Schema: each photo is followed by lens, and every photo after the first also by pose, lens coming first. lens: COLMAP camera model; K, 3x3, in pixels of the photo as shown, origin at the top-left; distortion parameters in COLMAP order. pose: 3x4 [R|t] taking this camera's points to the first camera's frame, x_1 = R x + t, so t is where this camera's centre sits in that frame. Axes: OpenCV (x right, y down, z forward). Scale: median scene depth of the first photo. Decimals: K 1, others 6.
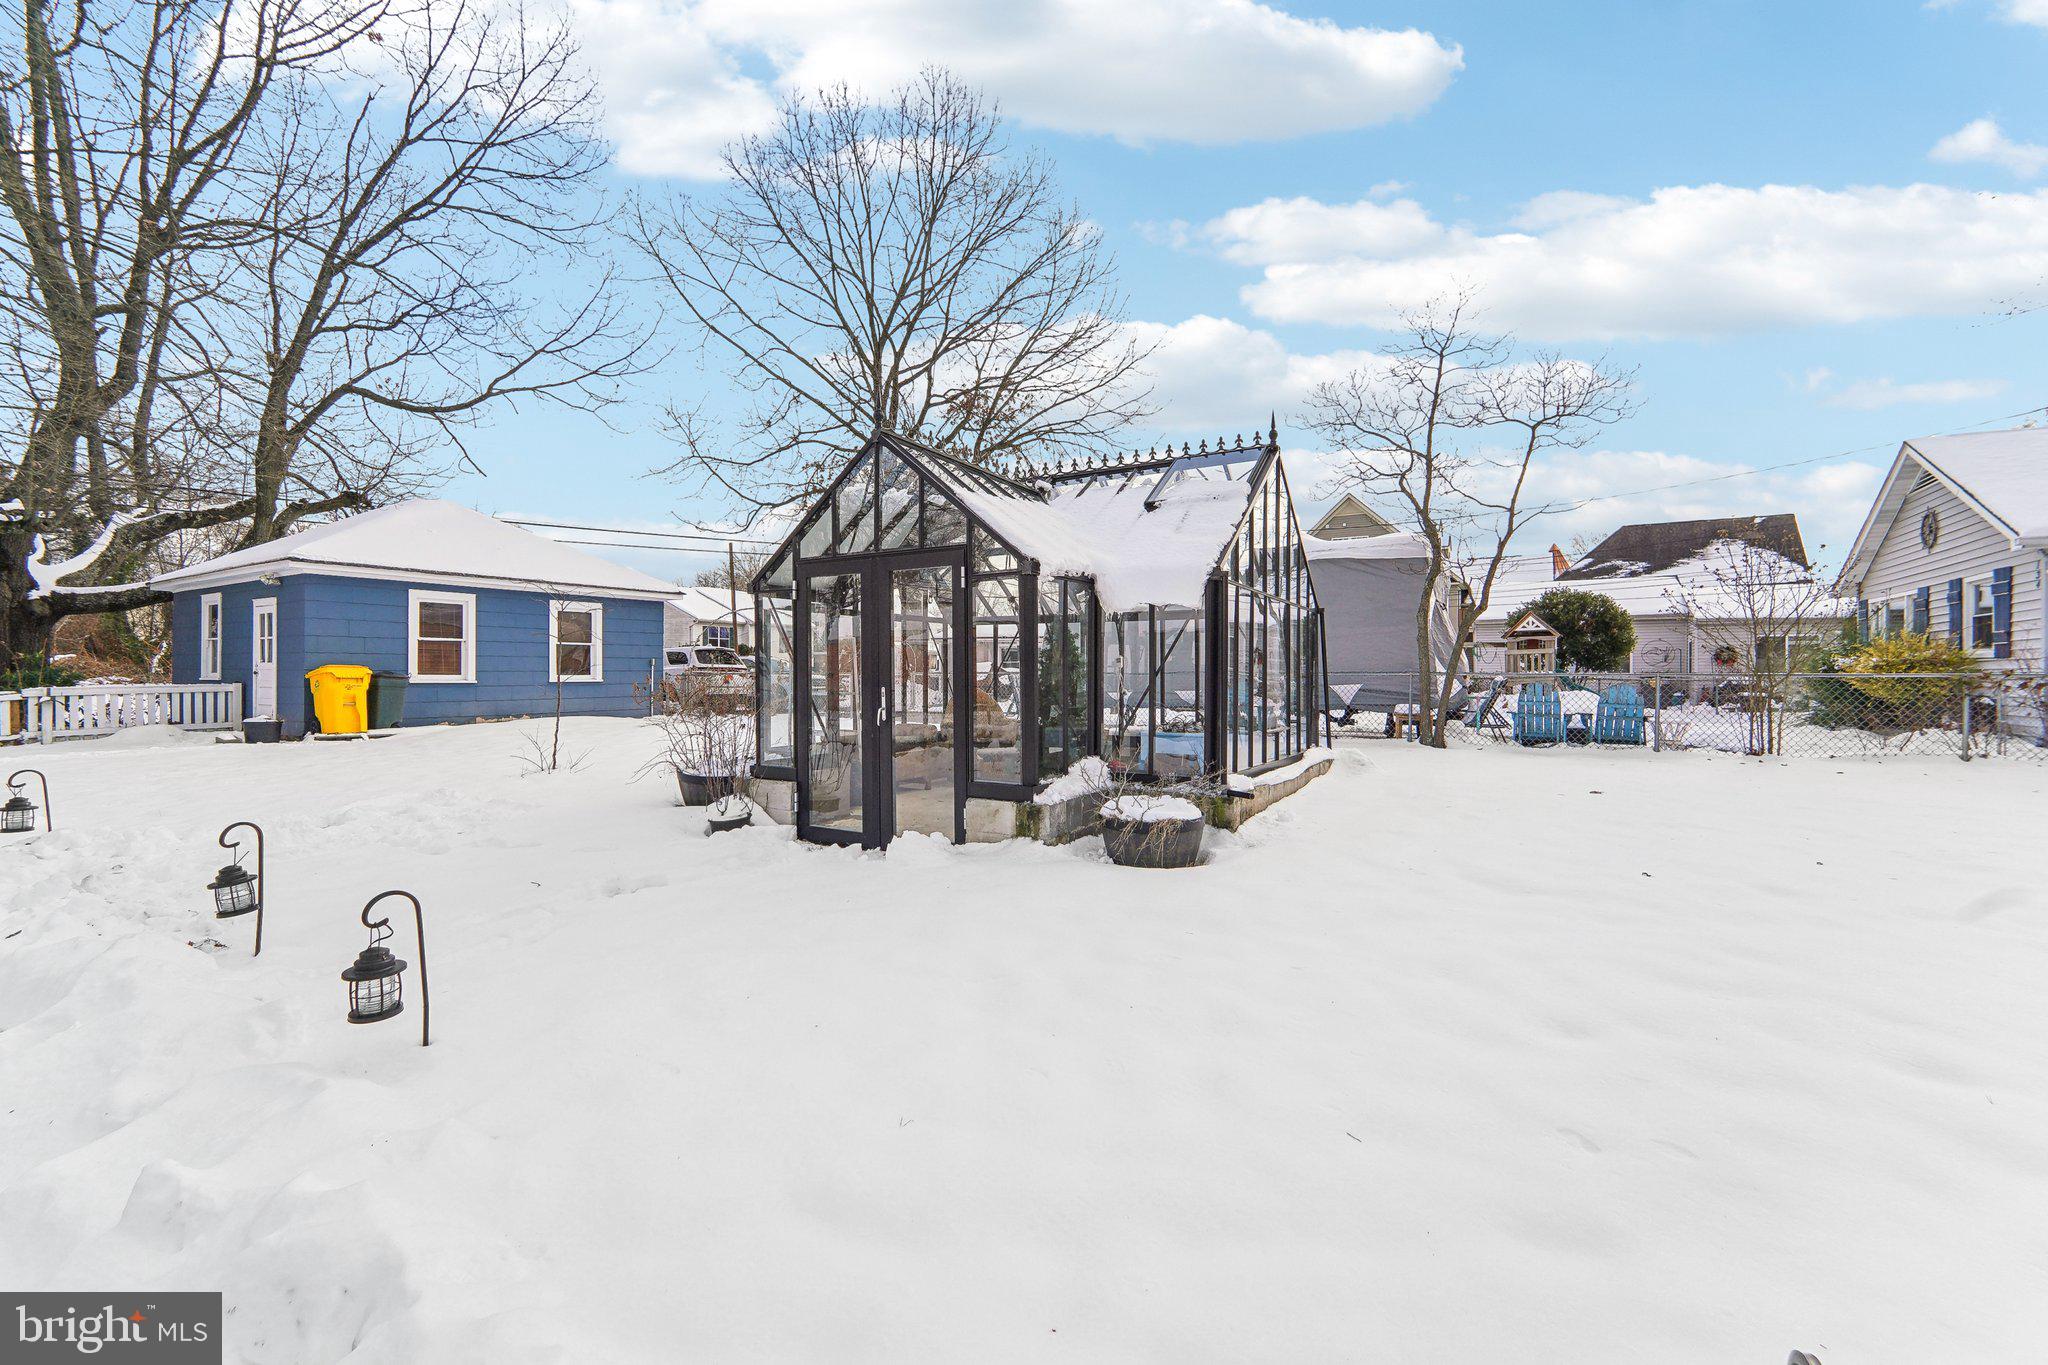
lens RADIAL K [[845.8, 0, 1028.3], [0, 845.8, 676.9], [0, 0, 1]] dist [-0.001763, -0.000953]
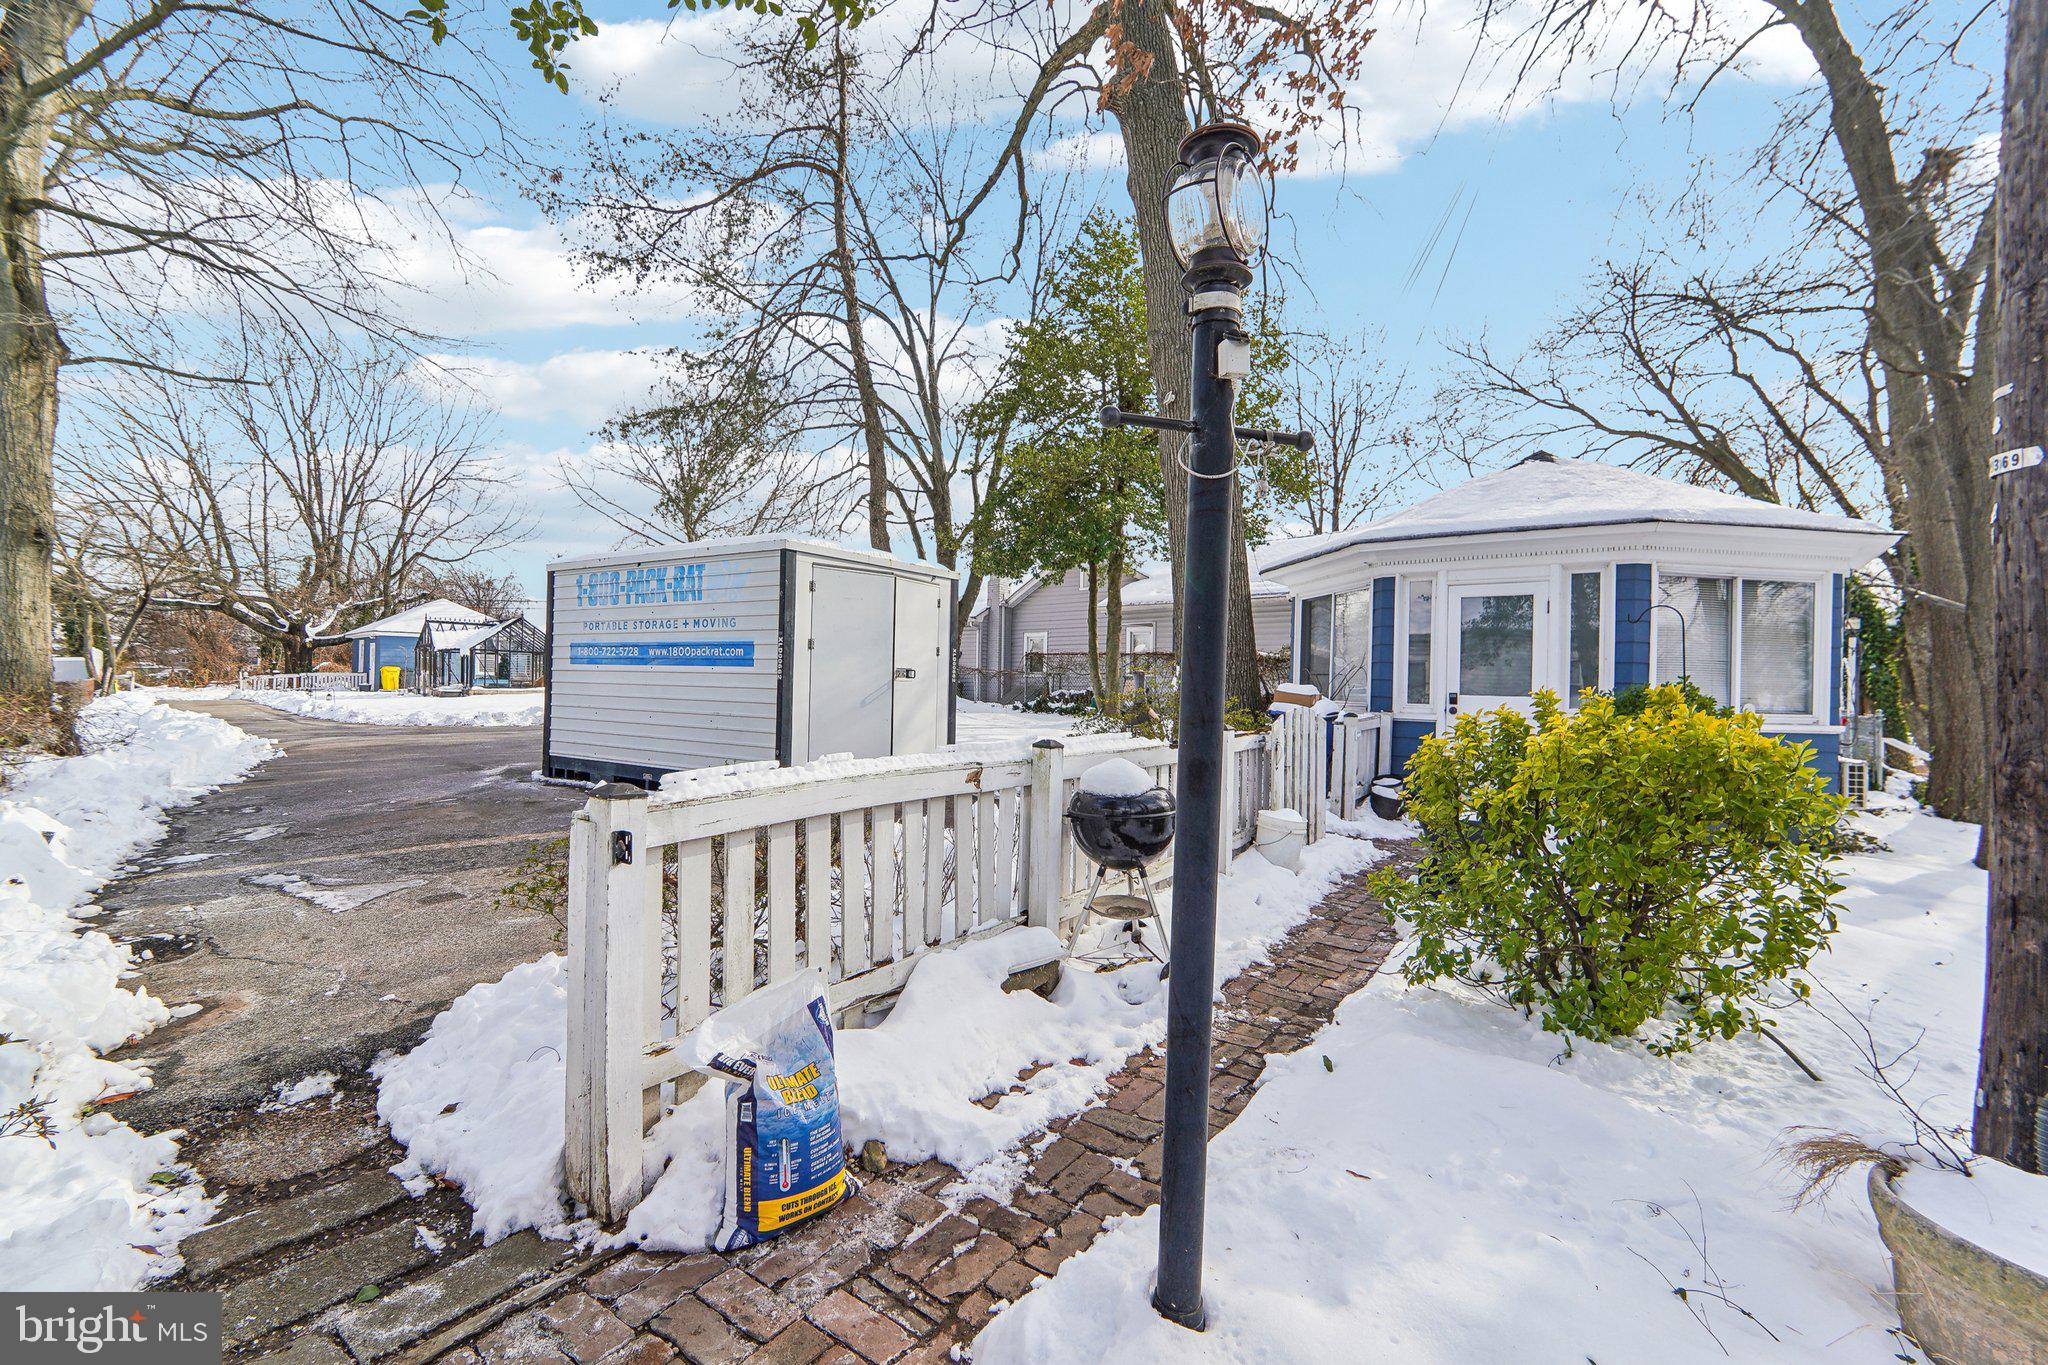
lens RADIAL K [[845.8, 0, 1028.3], [0, 845.8, 676.9], [0, 0, 1]] dist [-0.001763, -0.000953]
pose [[0.982234, 0.010656, -0.187355, 1.815477], [-0.010867, 0.999941, -0.000095, -0.002227], [0.187343, 0.002129, 0.982292, -1.399412]]
